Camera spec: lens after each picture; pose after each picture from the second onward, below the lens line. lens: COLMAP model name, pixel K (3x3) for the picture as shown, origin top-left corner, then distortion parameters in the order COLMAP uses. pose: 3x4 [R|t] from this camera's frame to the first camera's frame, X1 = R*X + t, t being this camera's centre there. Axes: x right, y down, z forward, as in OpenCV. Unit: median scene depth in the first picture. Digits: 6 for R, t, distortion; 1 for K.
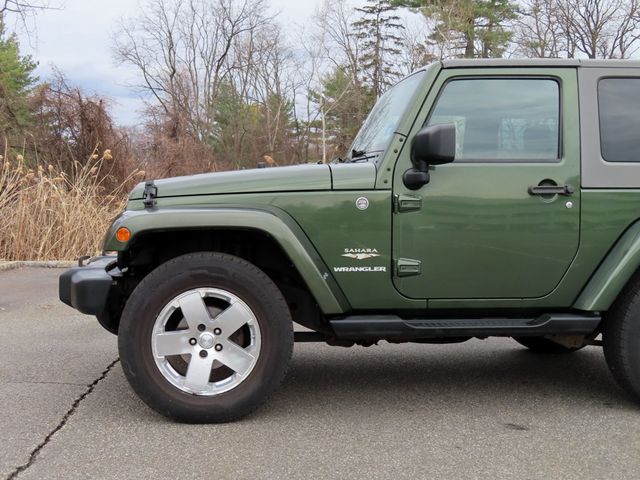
lens RADIAL K [[760.4, 0, 320.0], [0, 760.4, 240.0], [0, 0, 1]] dist [-0.016604, 0.025114]
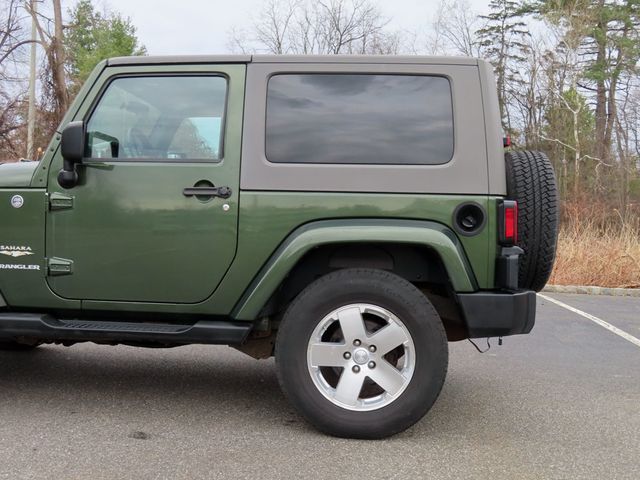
lens RADIAL K [[760.4, 0, 320.0], [0, 760.4, 240.0], [0, 0, 1]] dist [-0.016604, 0.025114]
pose [[0.982366, 0.029075, -0.184696, 0.604046], [-0.031298, 0.999468, -0.009131, -0.000332], [0.184332, 0.014751, 0.982753, 0.083937]]
